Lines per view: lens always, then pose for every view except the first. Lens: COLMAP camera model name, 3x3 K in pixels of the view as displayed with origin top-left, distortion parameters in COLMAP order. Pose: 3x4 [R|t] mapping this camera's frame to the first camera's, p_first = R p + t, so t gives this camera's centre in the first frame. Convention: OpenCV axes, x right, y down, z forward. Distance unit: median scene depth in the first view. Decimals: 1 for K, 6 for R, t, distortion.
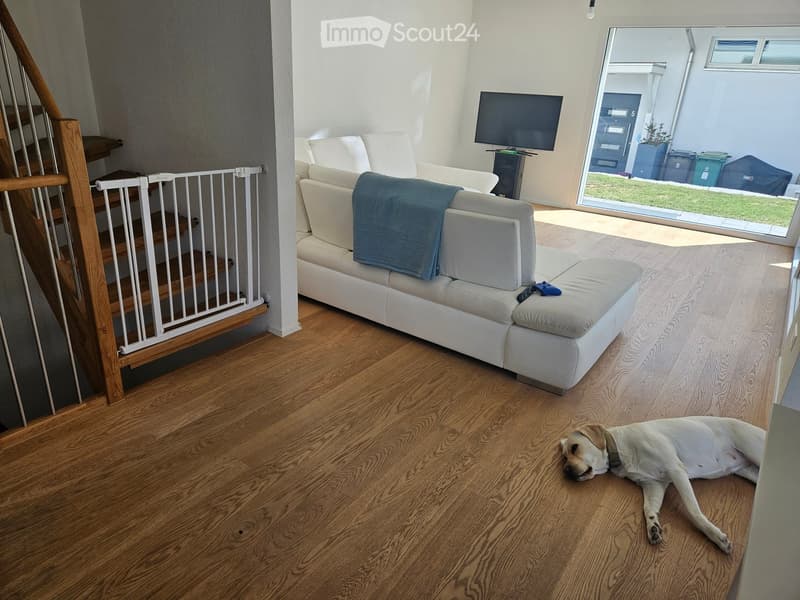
lens RADIAL K [[535.0, 0, 395.3], [0, 535.0, 295.8], [0, 0, 1]] dist [0.069464, -0.057663]
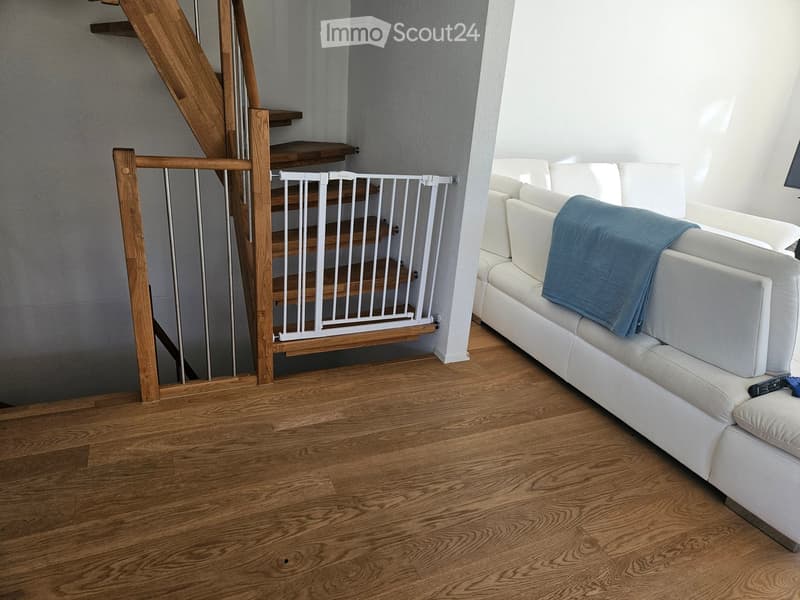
lens RADIAL K [[535.0, 0, 401.1], [0, 535.0, 299.0], [0, 0, 1]] dist [0.069464, -0.057663]
pose [[0.873306, 0.185811, -0.450346, 0.132343], [-0.209778, 0.977743, -0.003386, -0.013397], [0.439693, 0.097430, 0.892848, 0.164177]]
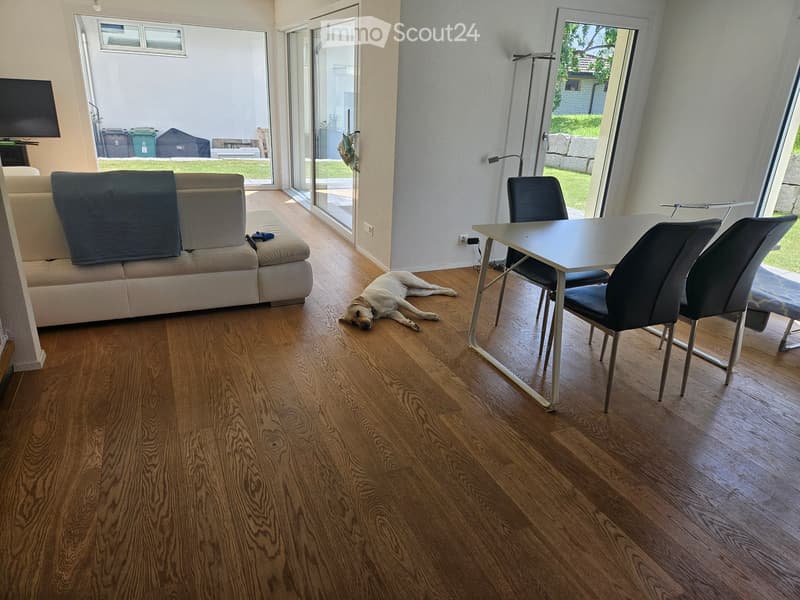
lens RADIAL K [[535.0, 0, 398.3], [0, 535.0, 297.1], [0, 0, 1]] dist [0.069464, -0.057663]
pose [[0.492235, -0.337481, 0.802378, -0.699216], [0.302787, 0.930604, 0.205663, -0.045906], [-0.816104, 0.141715, 0.560260, -0.009488]]
